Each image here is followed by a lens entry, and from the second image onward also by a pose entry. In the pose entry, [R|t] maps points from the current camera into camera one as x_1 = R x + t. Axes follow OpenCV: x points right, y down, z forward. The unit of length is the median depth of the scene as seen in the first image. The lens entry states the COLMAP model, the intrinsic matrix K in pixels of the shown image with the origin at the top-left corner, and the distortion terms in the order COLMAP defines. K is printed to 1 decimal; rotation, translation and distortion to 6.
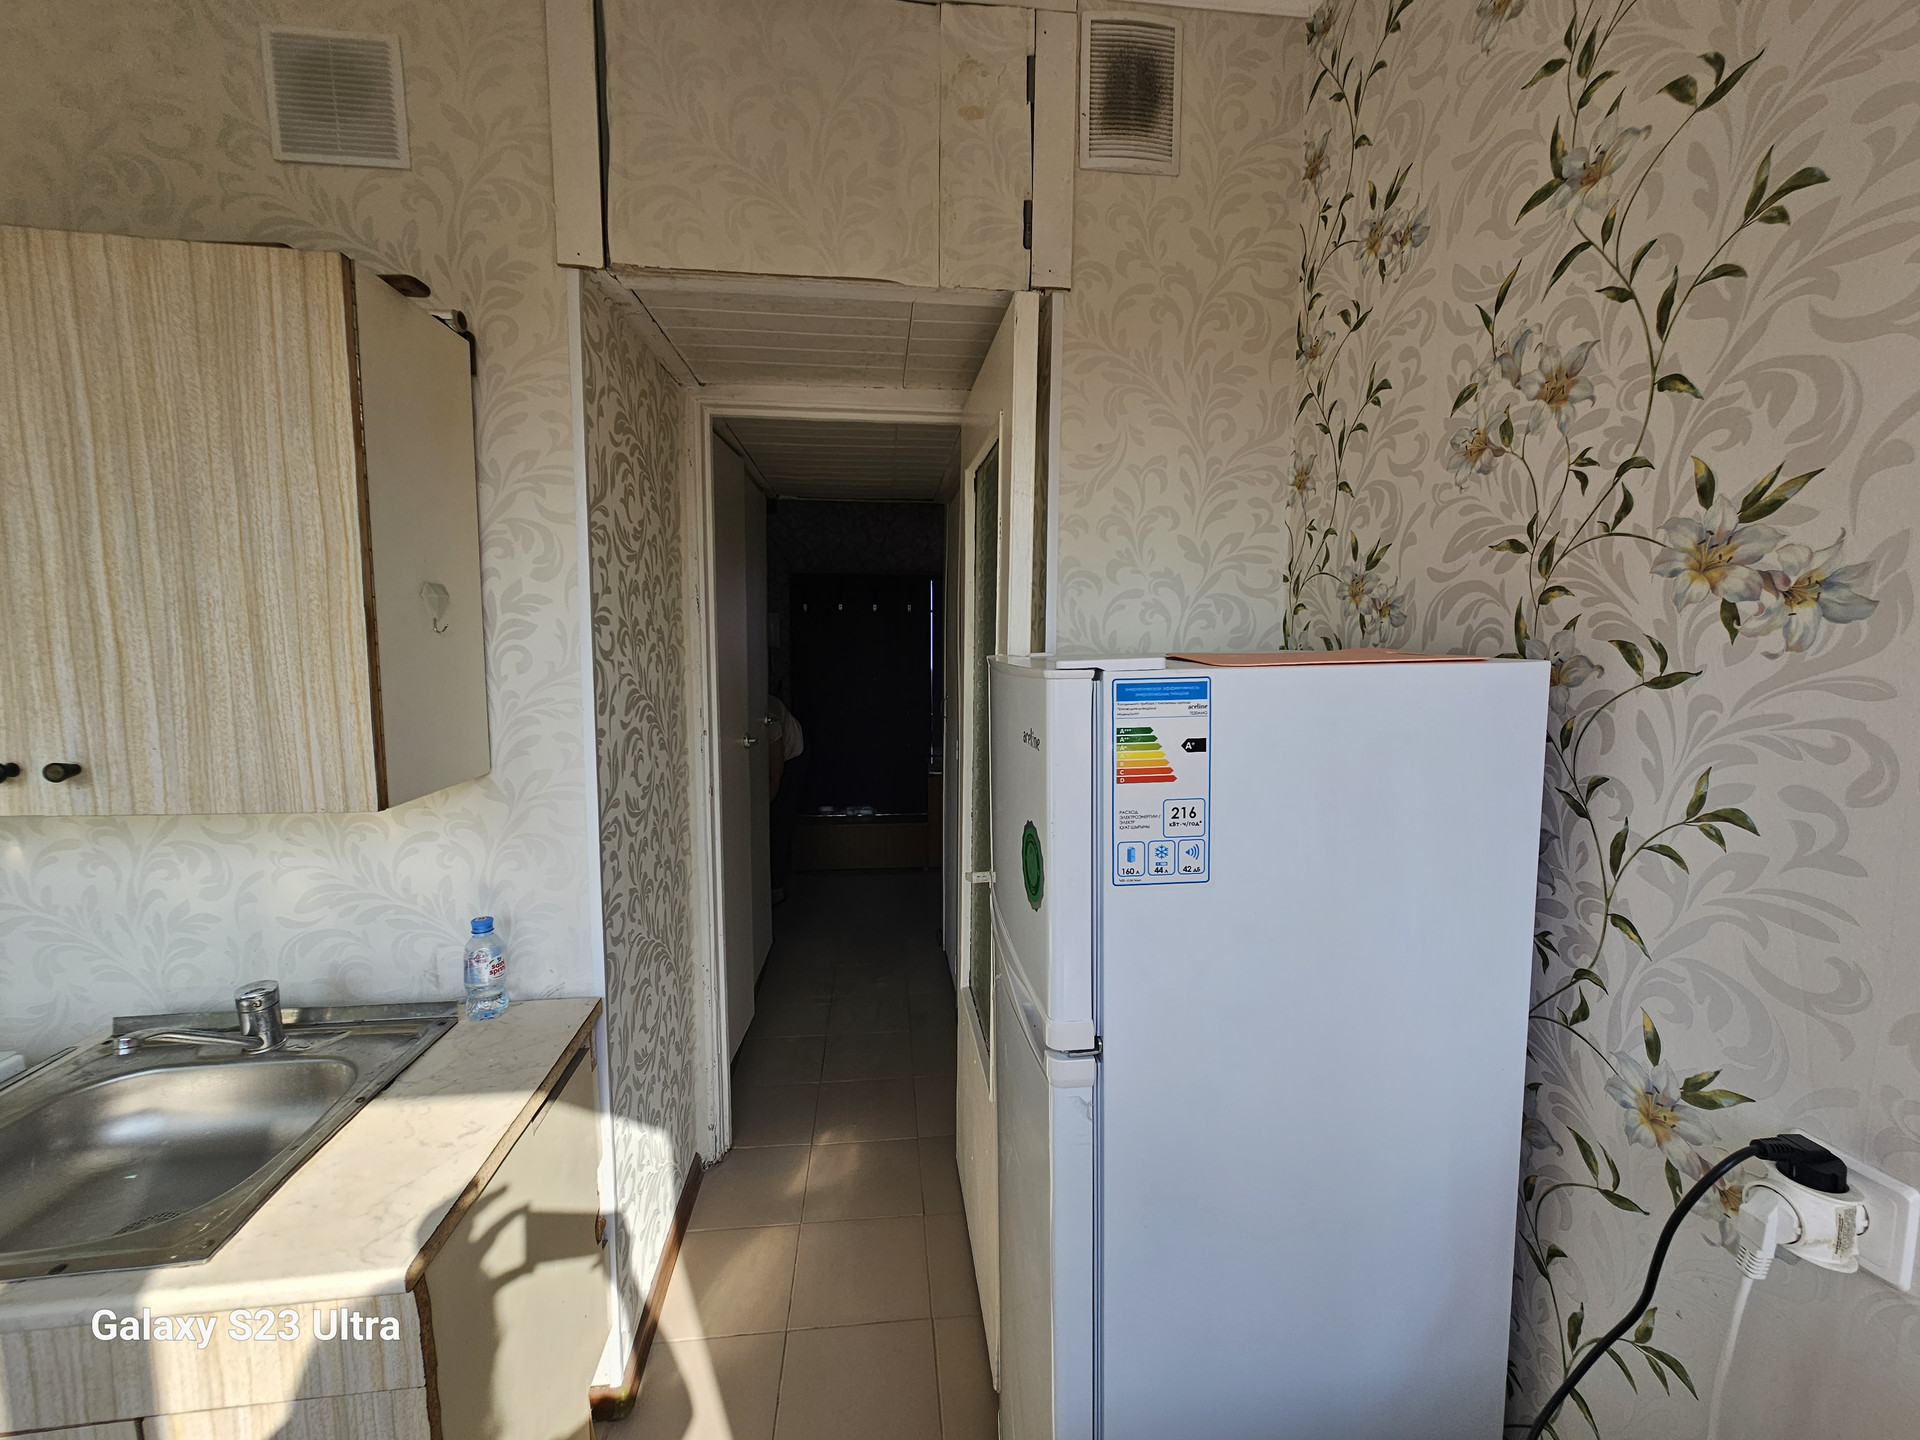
lens RADIAL K [[781.7, 0, 967.0], [0, 781.7, 717.8], [0, 0, 1]] dist [-0.002397, 0.000547]
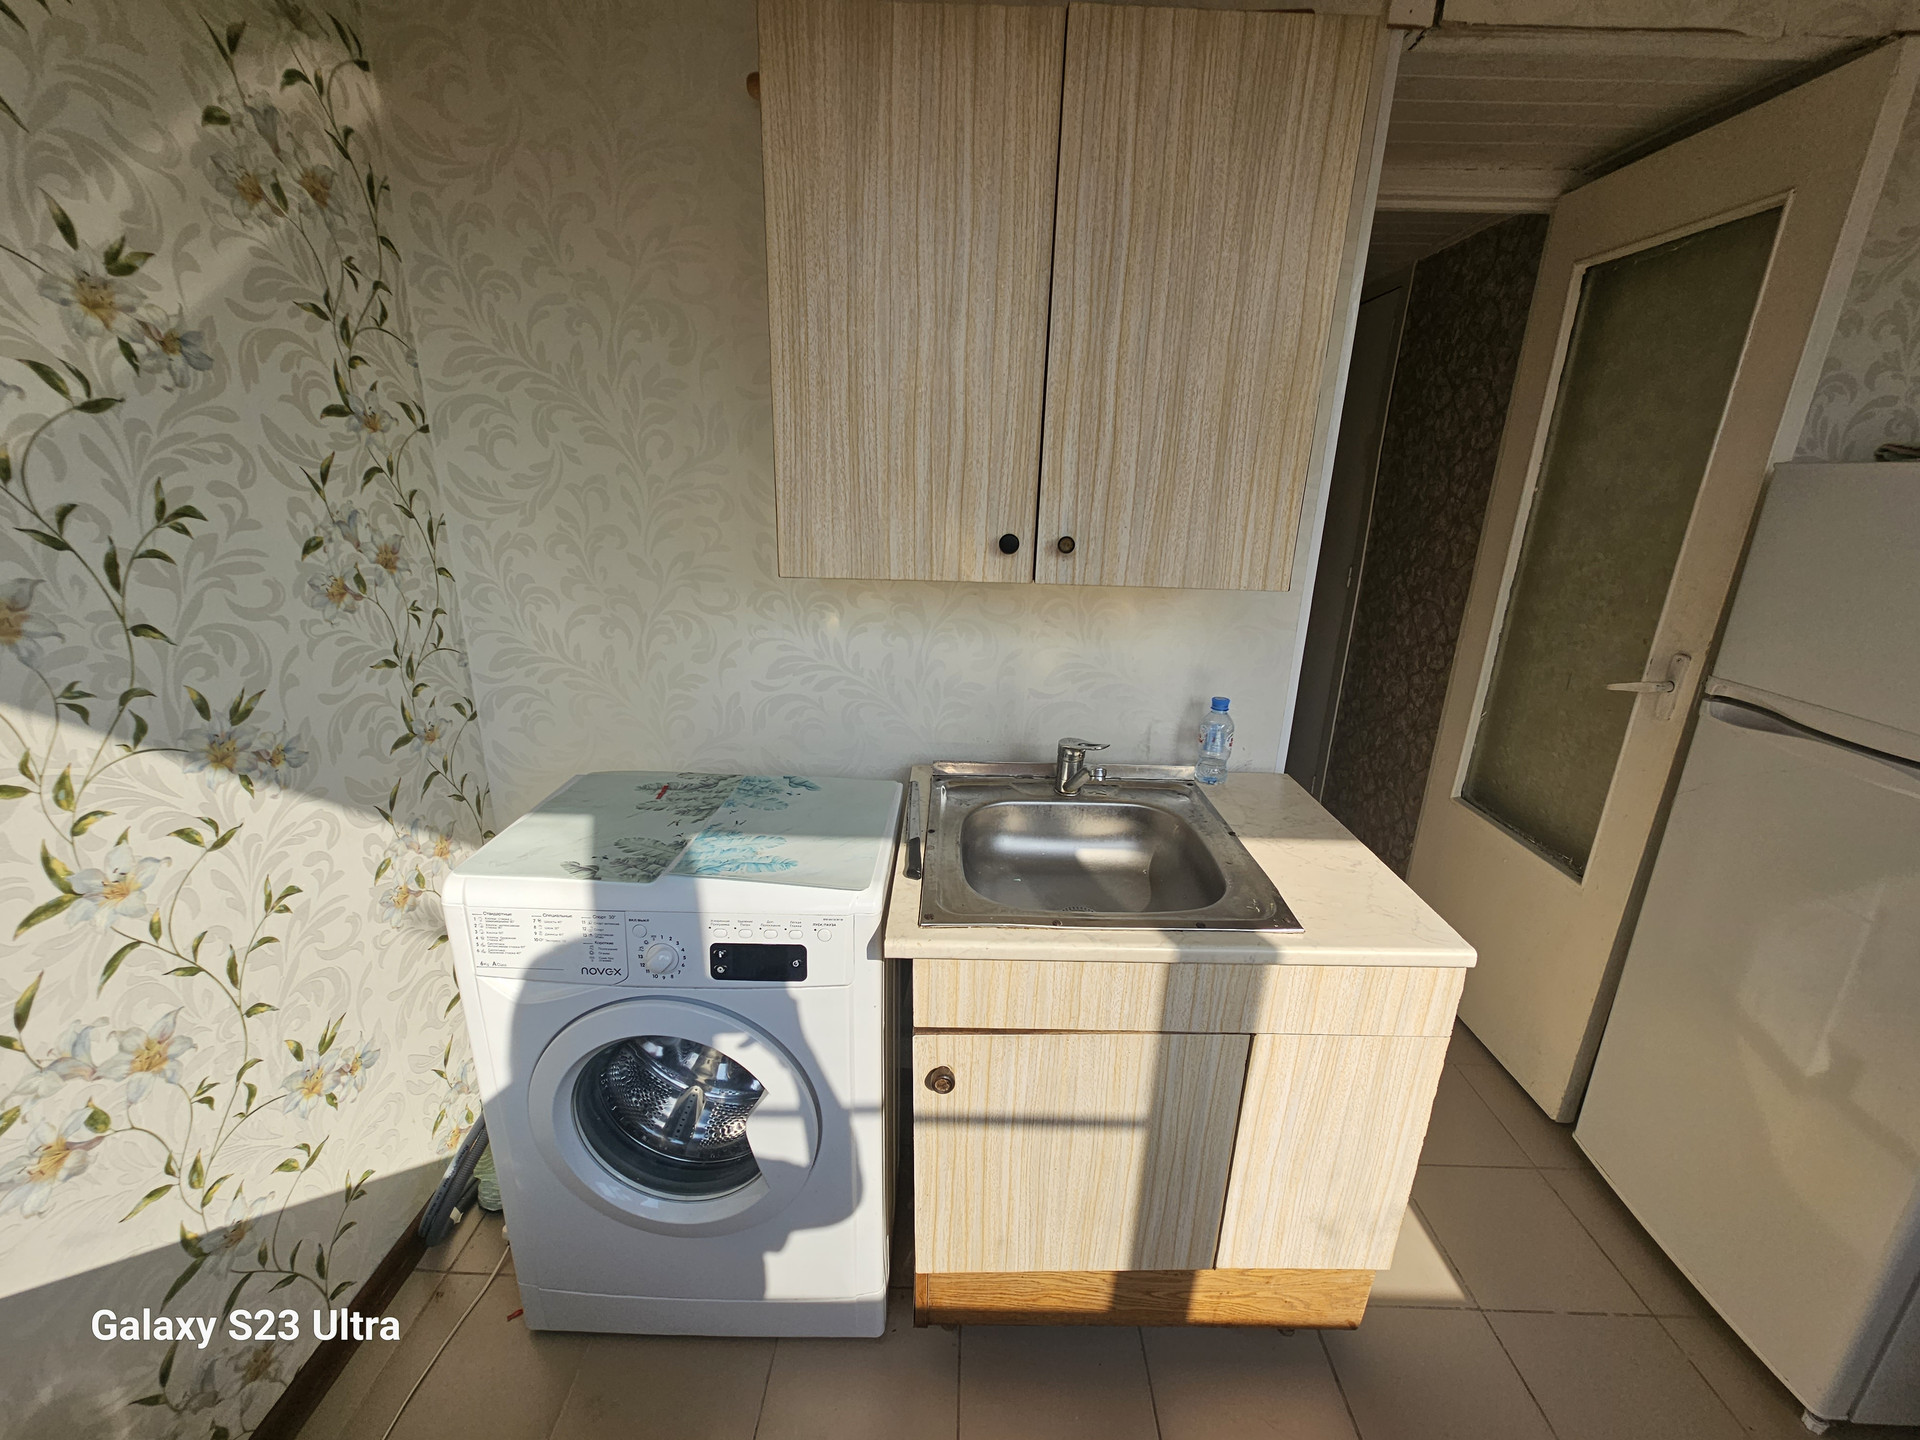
lens RADIAL K [[775.3, 0, 966.9], [0, 775.3, 718.3], [0, 0, 1]] dist [-0.002198, 0.000456]
pose [[0.991672, 0.053787, -0.117022, -0.868619], [-0.029266, 0.978957, 0.201957, 0.070668], [0.125422, -0.196850, 0.972378, -0.150057]]
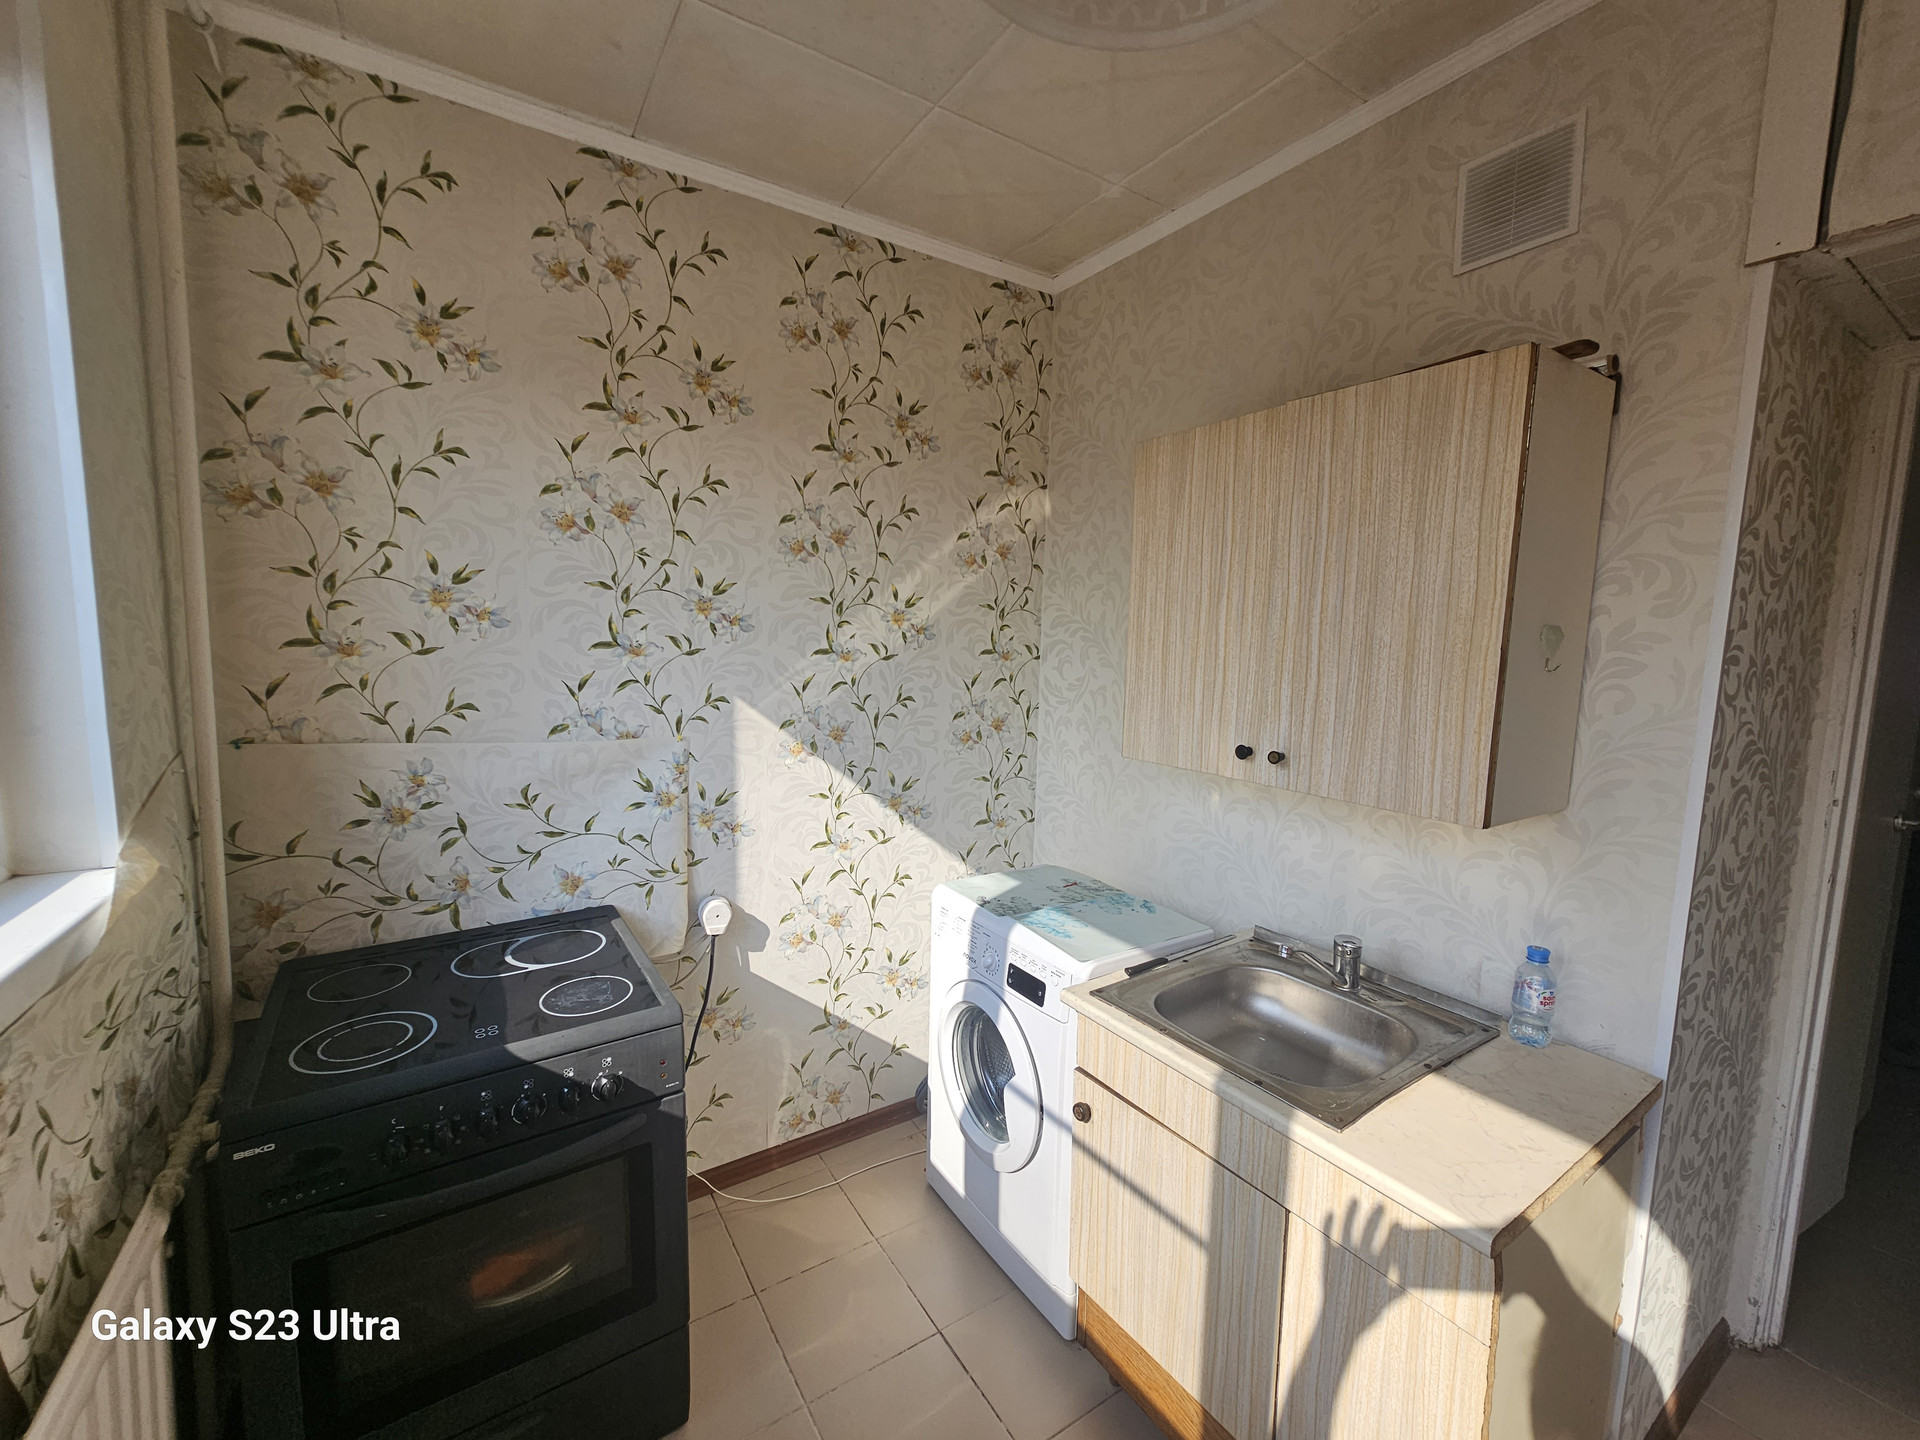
lens RADIAL K [[779.4, 0, 968.6], [0, 779.4, 722.2], [0, 0, 1]] dist [-0.002142, -0.000046]
pose [[0.447363, 0.099324, -0.888820, -0.077984], [-0.111223, 0.992278, 0.054905, -0.010522], [0.887410, 0.074295, 0.454955, -0.155910]]
